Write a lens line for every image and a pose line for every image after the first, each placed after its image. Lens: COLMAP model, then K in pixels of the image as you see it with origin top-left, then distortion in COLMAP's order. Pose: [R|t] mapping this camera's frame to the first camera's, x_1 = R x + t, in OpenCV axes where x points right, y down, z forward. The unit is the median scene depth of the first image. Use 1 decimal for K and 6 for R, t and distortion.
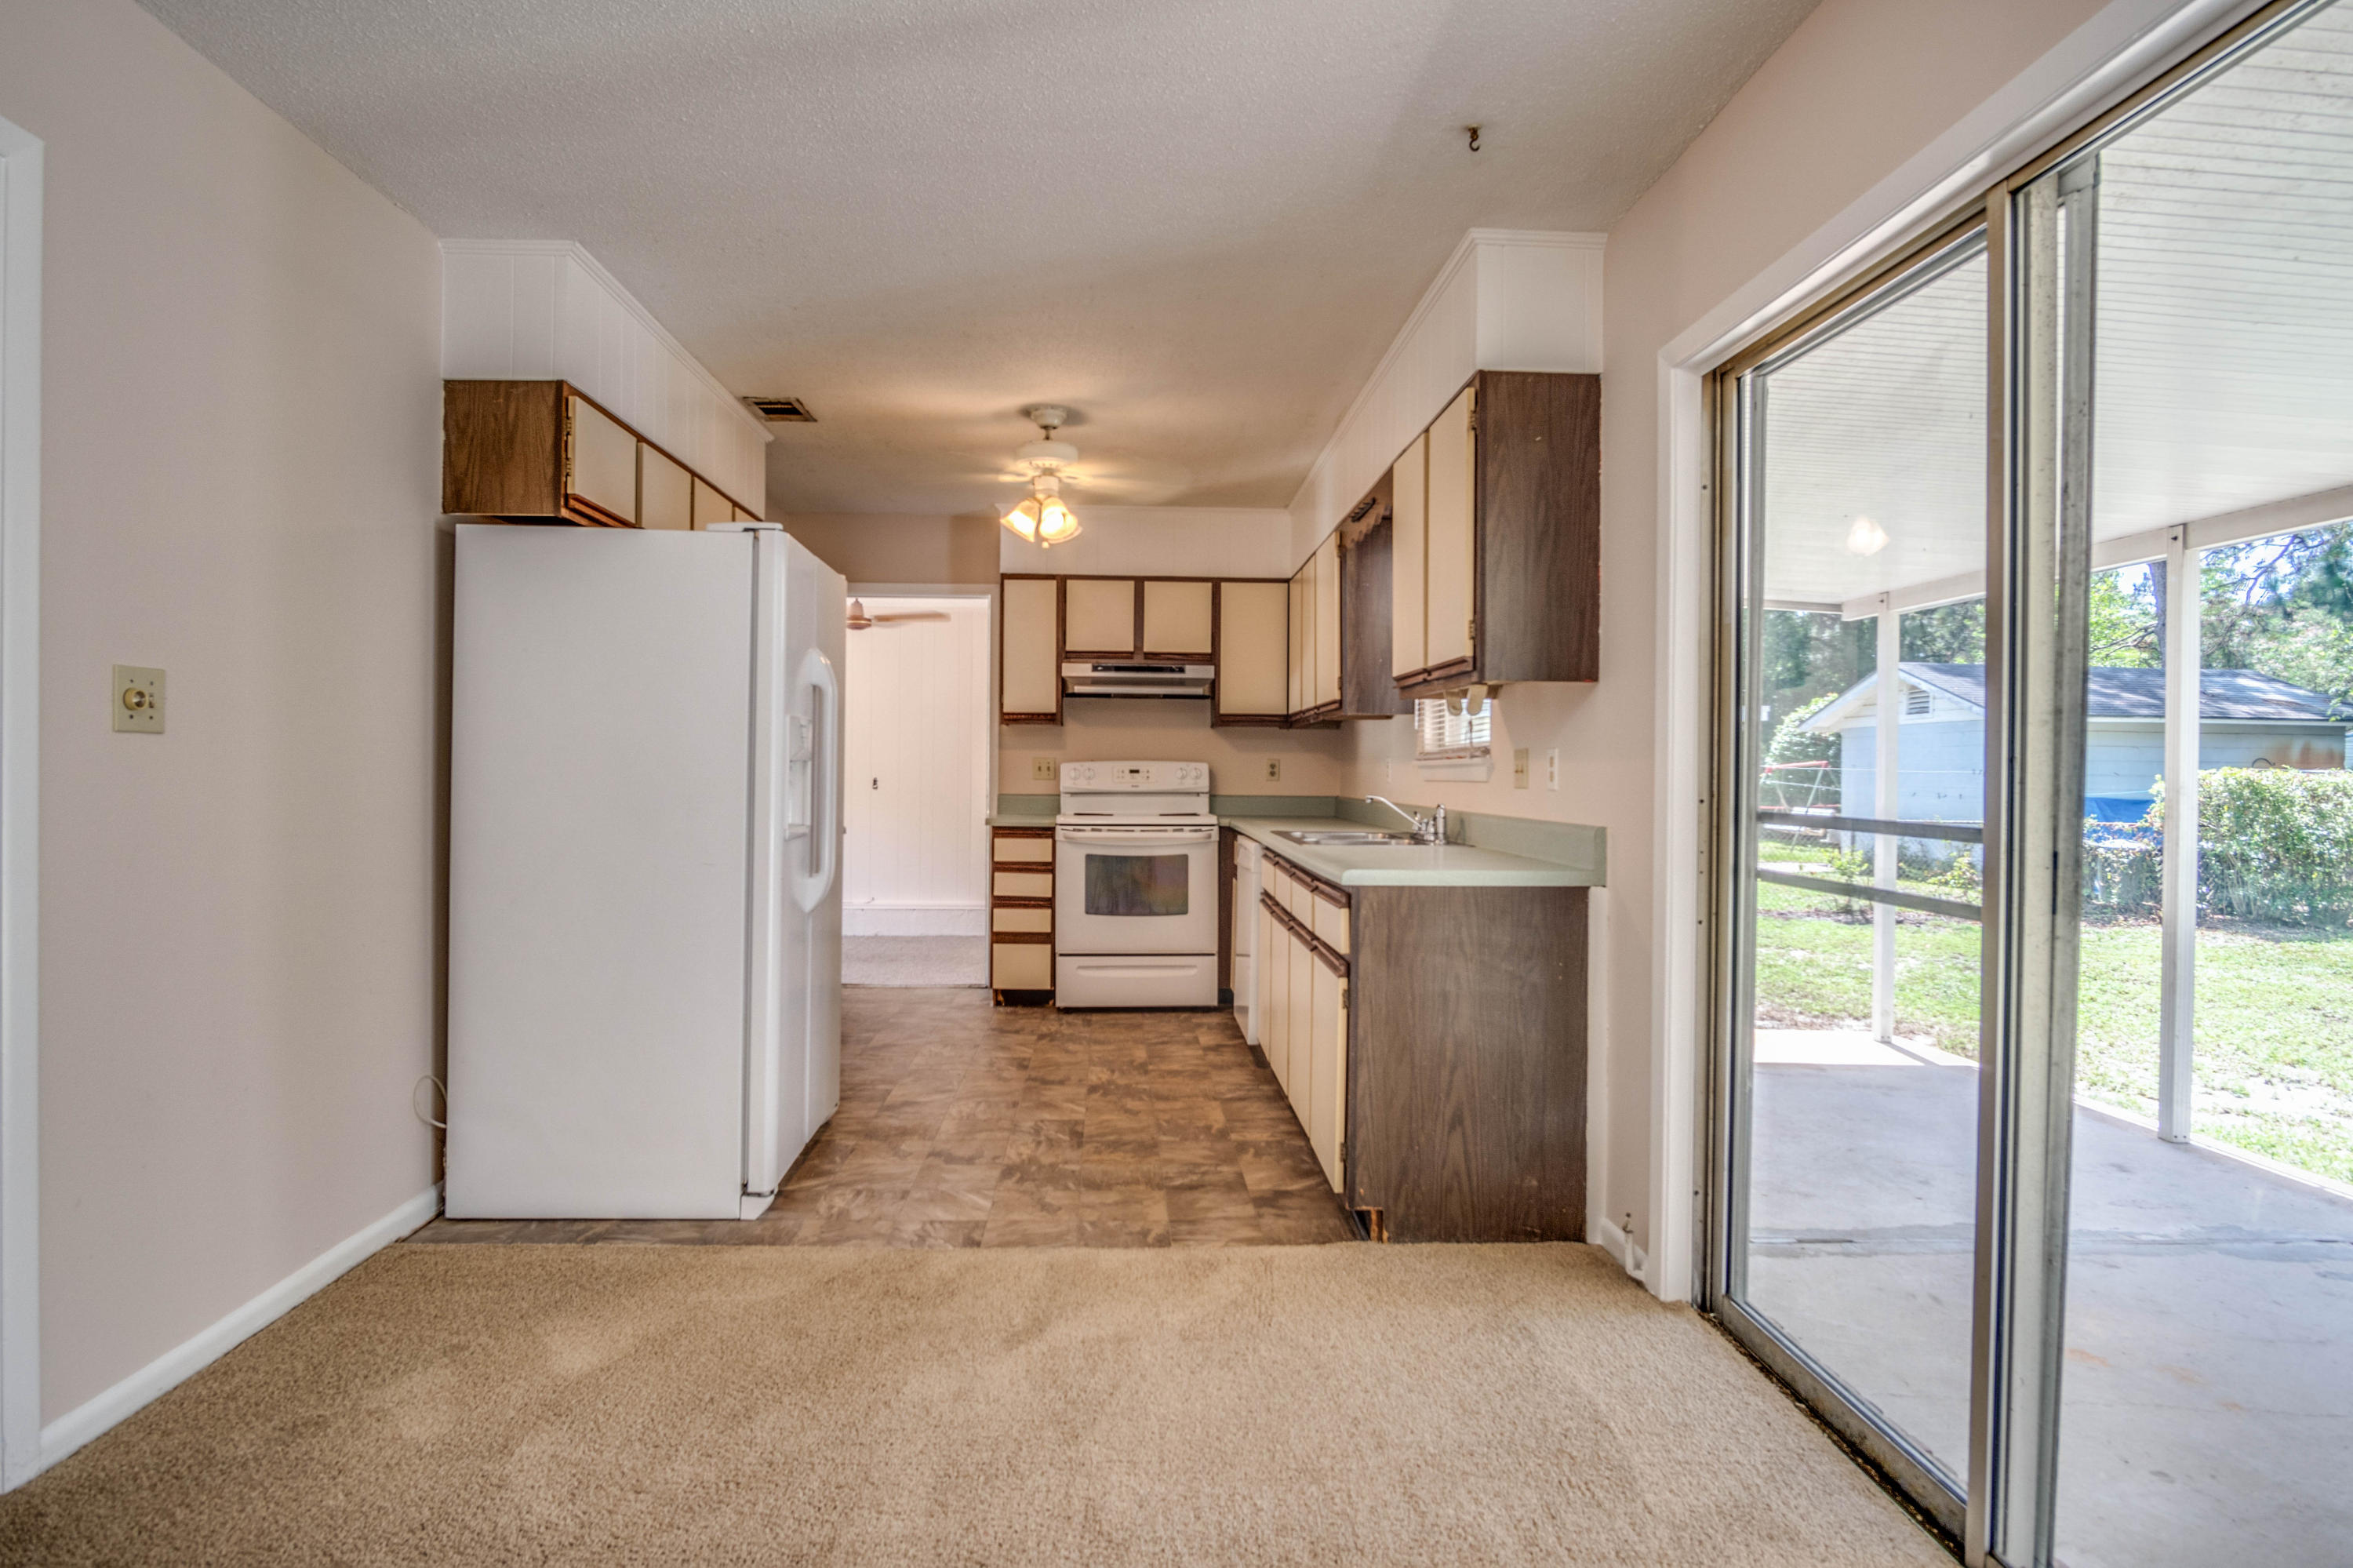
lens RADIAL K [[1267.0, 0, 1176.5], [0, 1267.0, 784.0], [0, 0, 1]] dist [-0.031871, 0.002533]
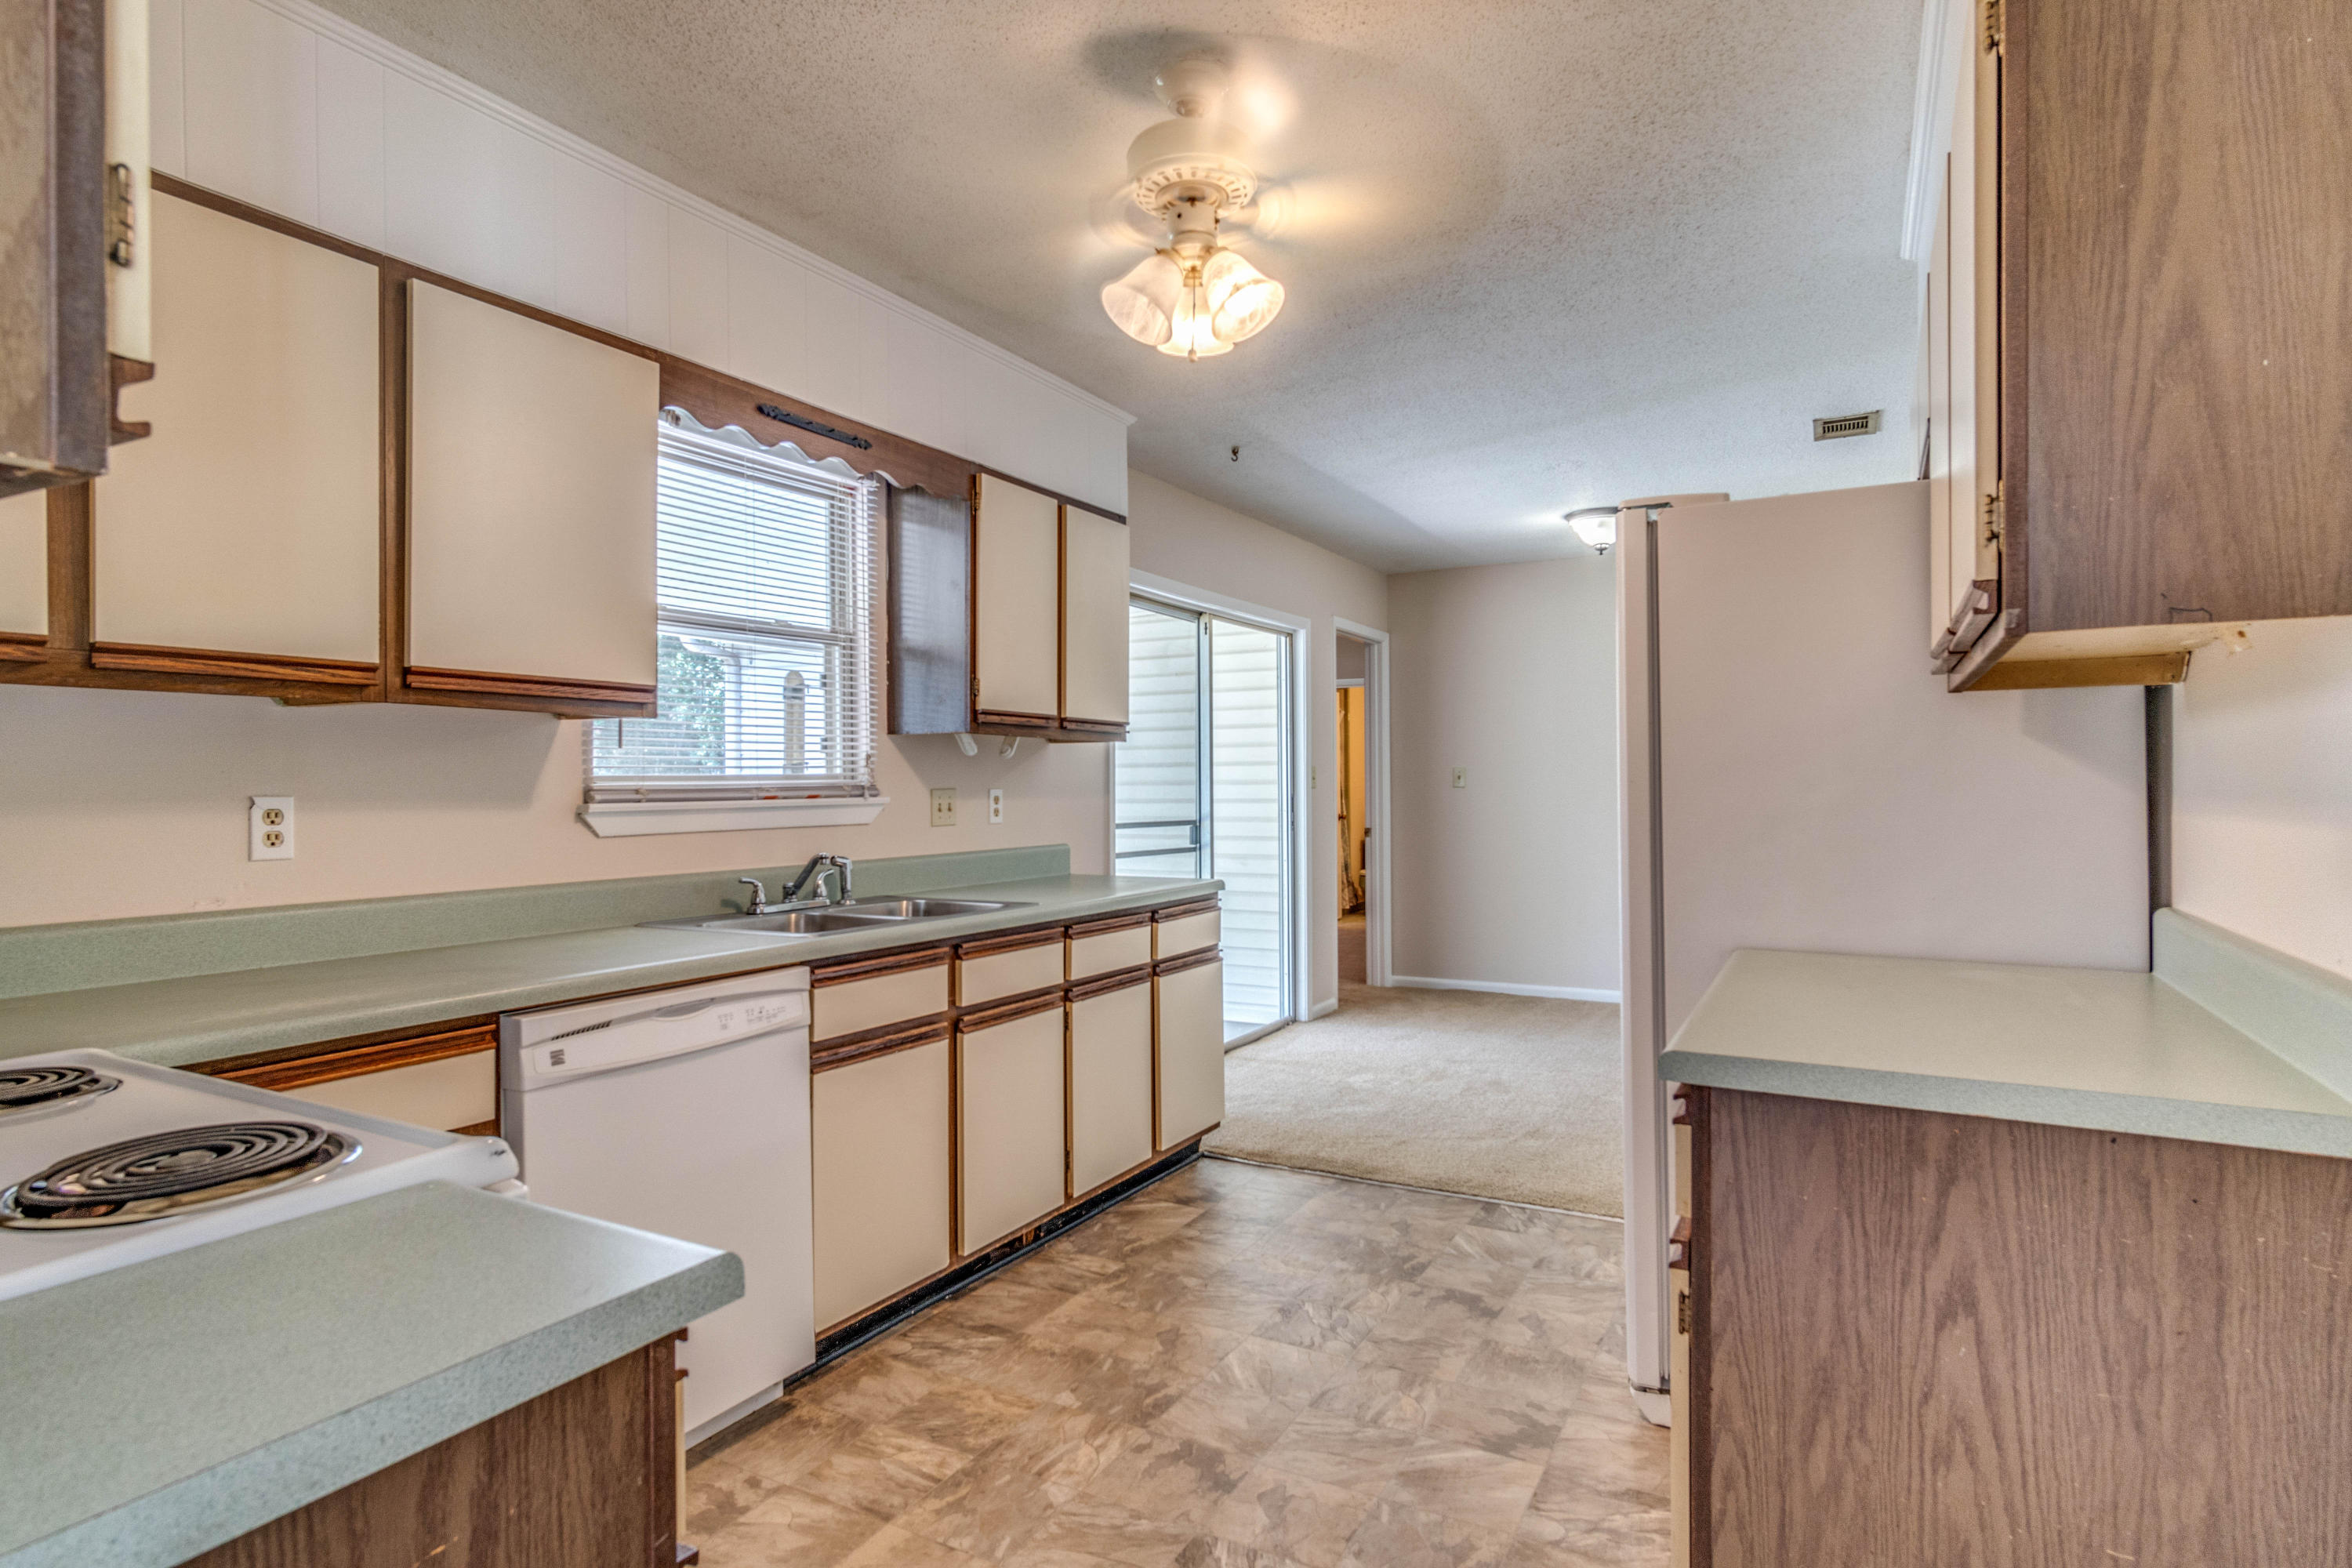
lens RADIAL K [[1243.6, 0, 1128.5], [0, 1243.6, 779.0], [0, 0, 1]] dist [0.003393, 0.002790]
pose [[-0.834664, -0.004140, 0.550744, -0.483057], [0.002104, 0.999940, 0.010706, -0.052129], [-0.550755, 0.010095, -0.834606, 1.994400]]
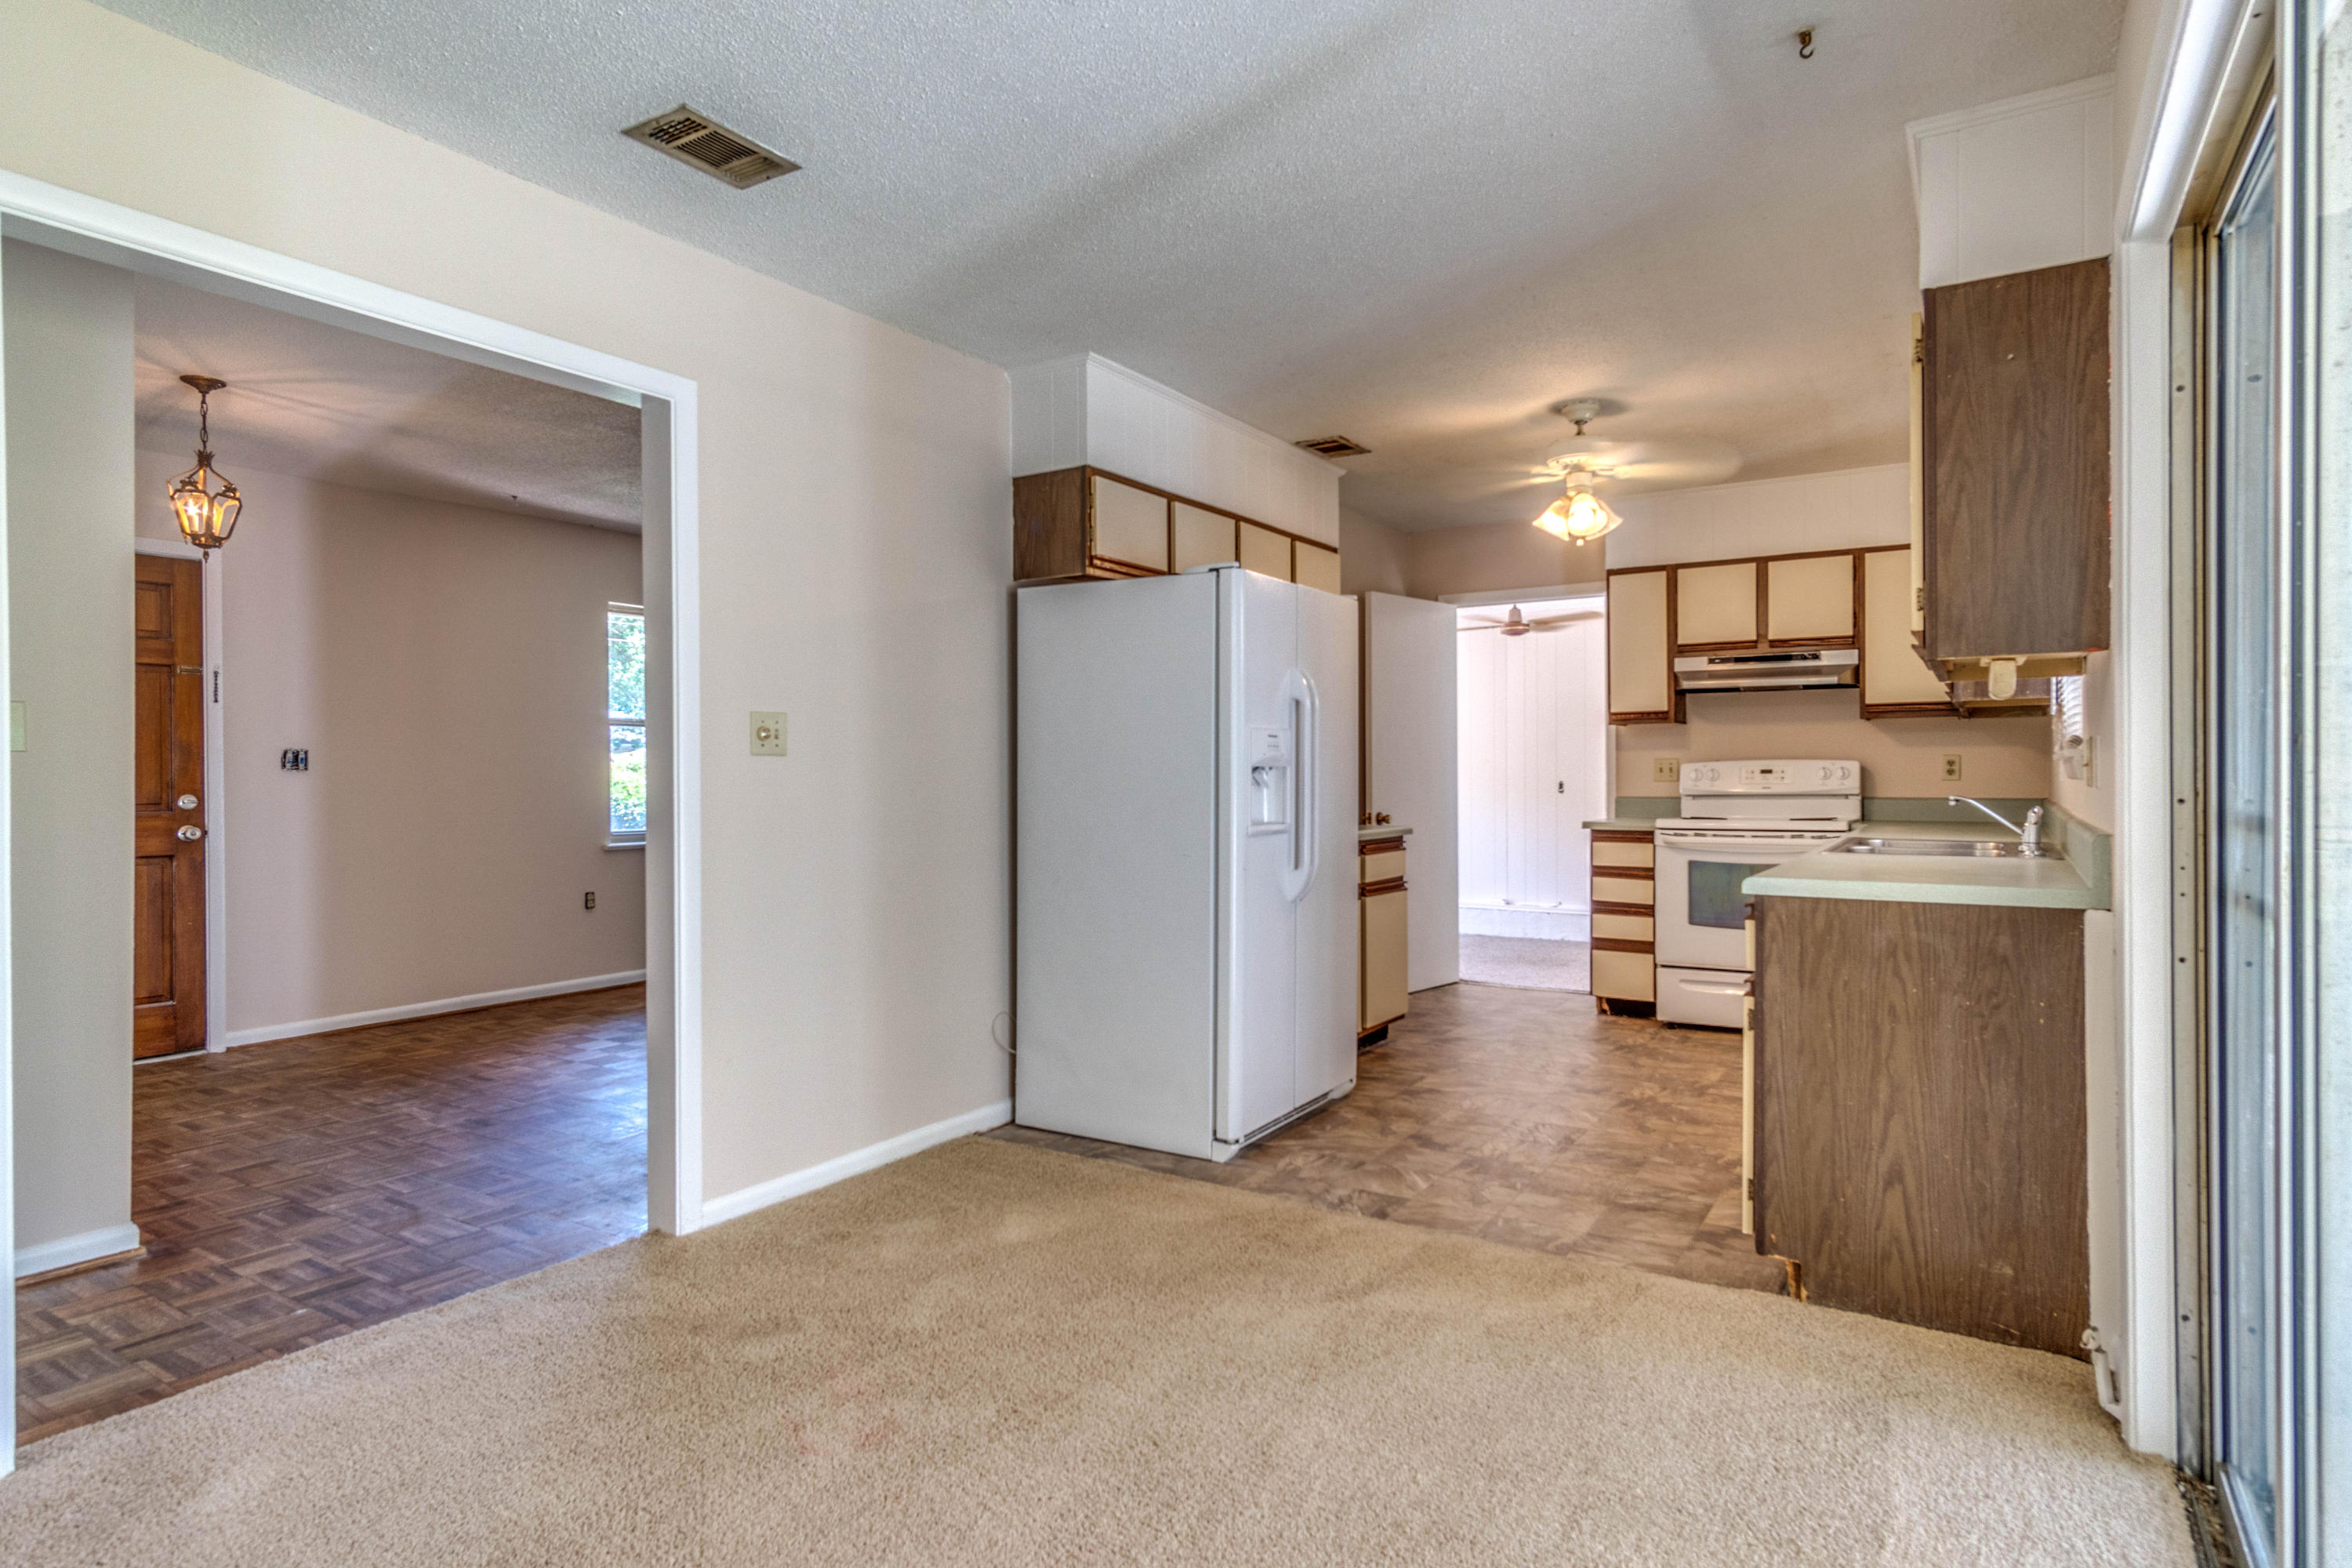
lens RADIAL K [[1279.2, 0, 1176.0], [0, 1279.2, 784.0], [0, 0, 1]] dist [0.003969, 0.002485]
pose [[0.815879, -0.008261, -0.578163, 0.302063], [0.006163, 0.999965, -0.005590, 0.003122], [0.578189, 0.000998, 0.815902, 0.011307]]
